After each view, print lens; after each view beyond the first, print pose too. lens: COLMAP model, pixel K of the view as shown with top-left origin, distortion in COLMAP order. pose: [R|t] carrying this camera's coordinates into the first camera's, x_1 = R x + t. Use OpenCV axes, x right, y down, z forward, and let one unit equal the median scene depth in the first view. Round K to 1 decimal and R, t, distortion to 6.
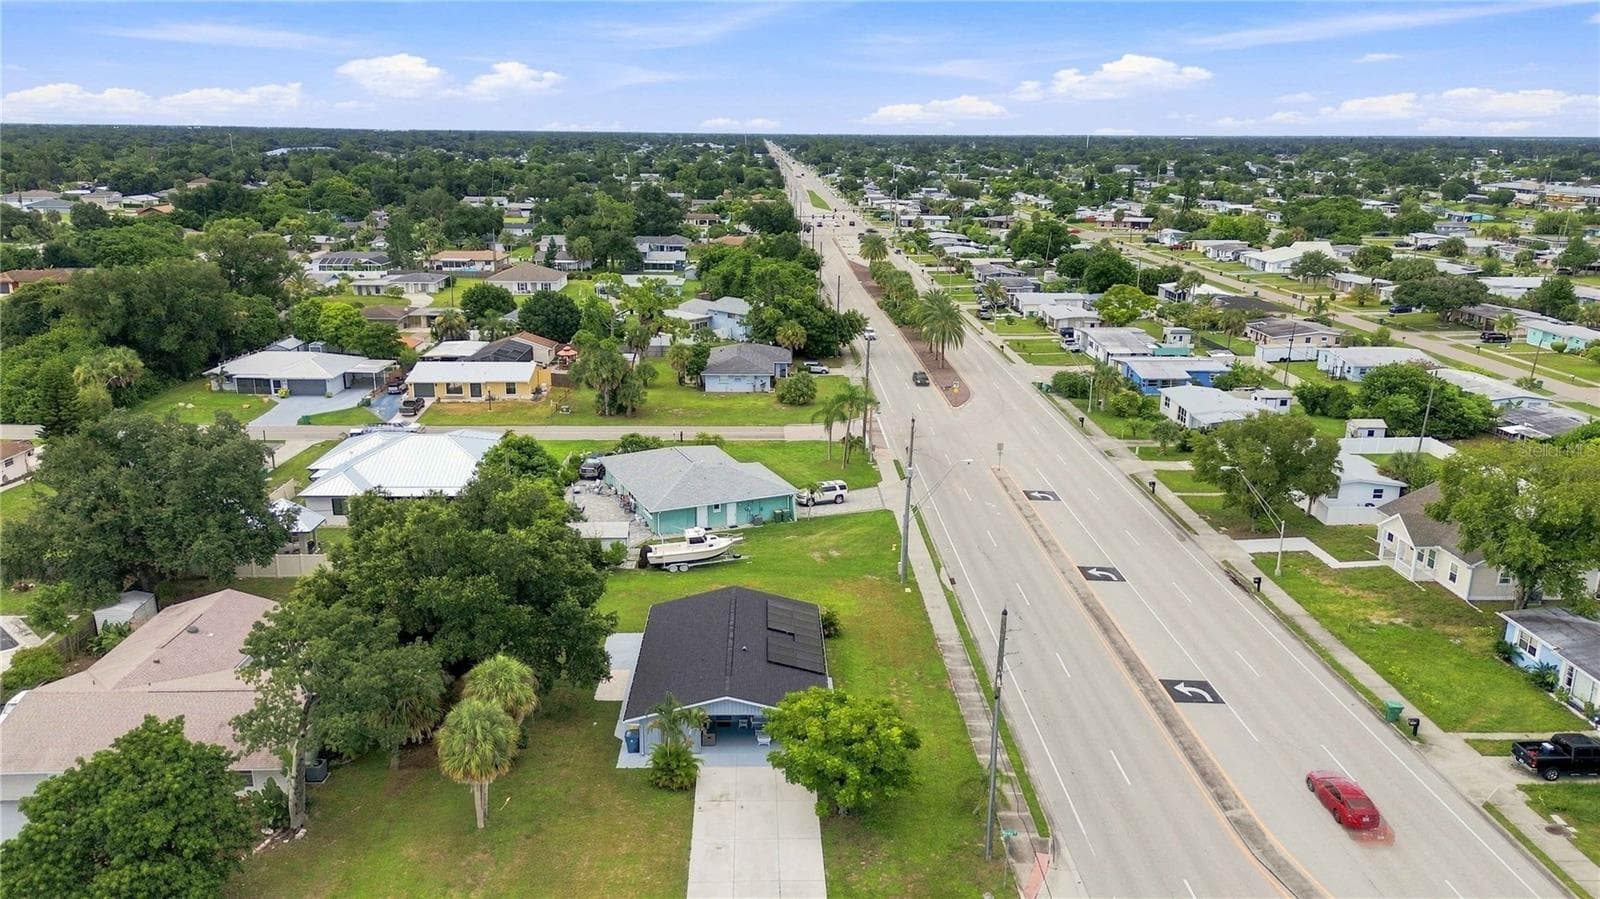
lens RADIAL K [[1133.3, 0, 798.7], [0, 1133.3, 454.4], [0, 0, 1]] dist [0.067671, -0.063239]
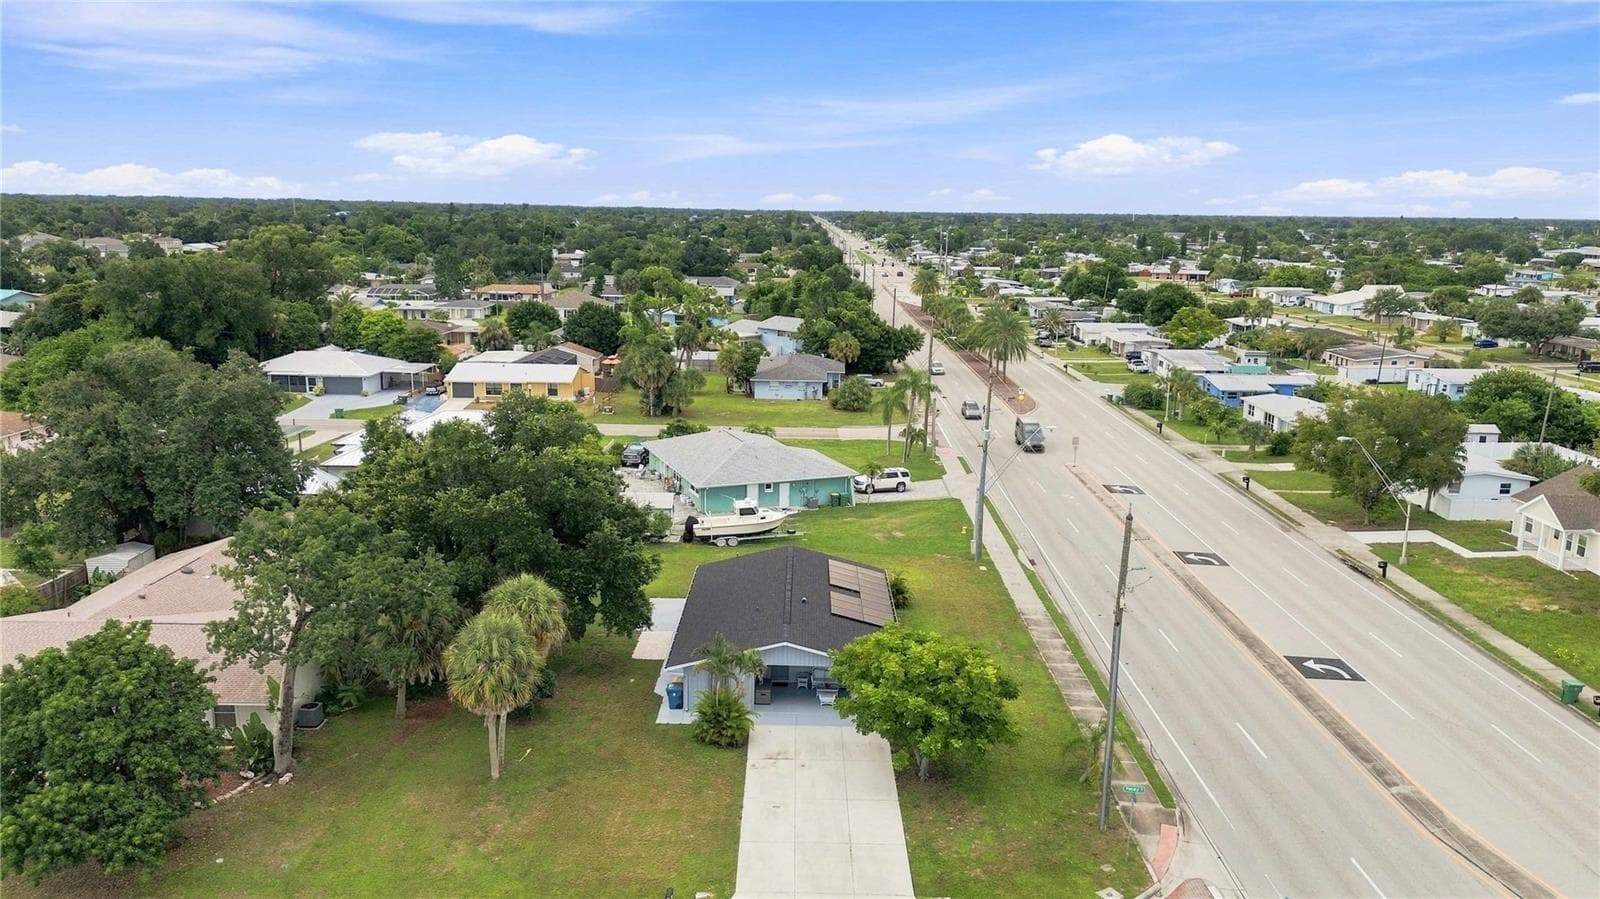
lens RADIAL K [[1133.3, 0, 798.7], [0, 1133.3, 454.4], [0, 0, 1]] dist [0.067671, -0.063239]
pose [[0.999216, 0.014994, -0.036640, -0.016403], [-0.017309, 0.997818, -0.063716, 0.085800], [0.035604, 0.064300, 0.997295, 0.093454]]
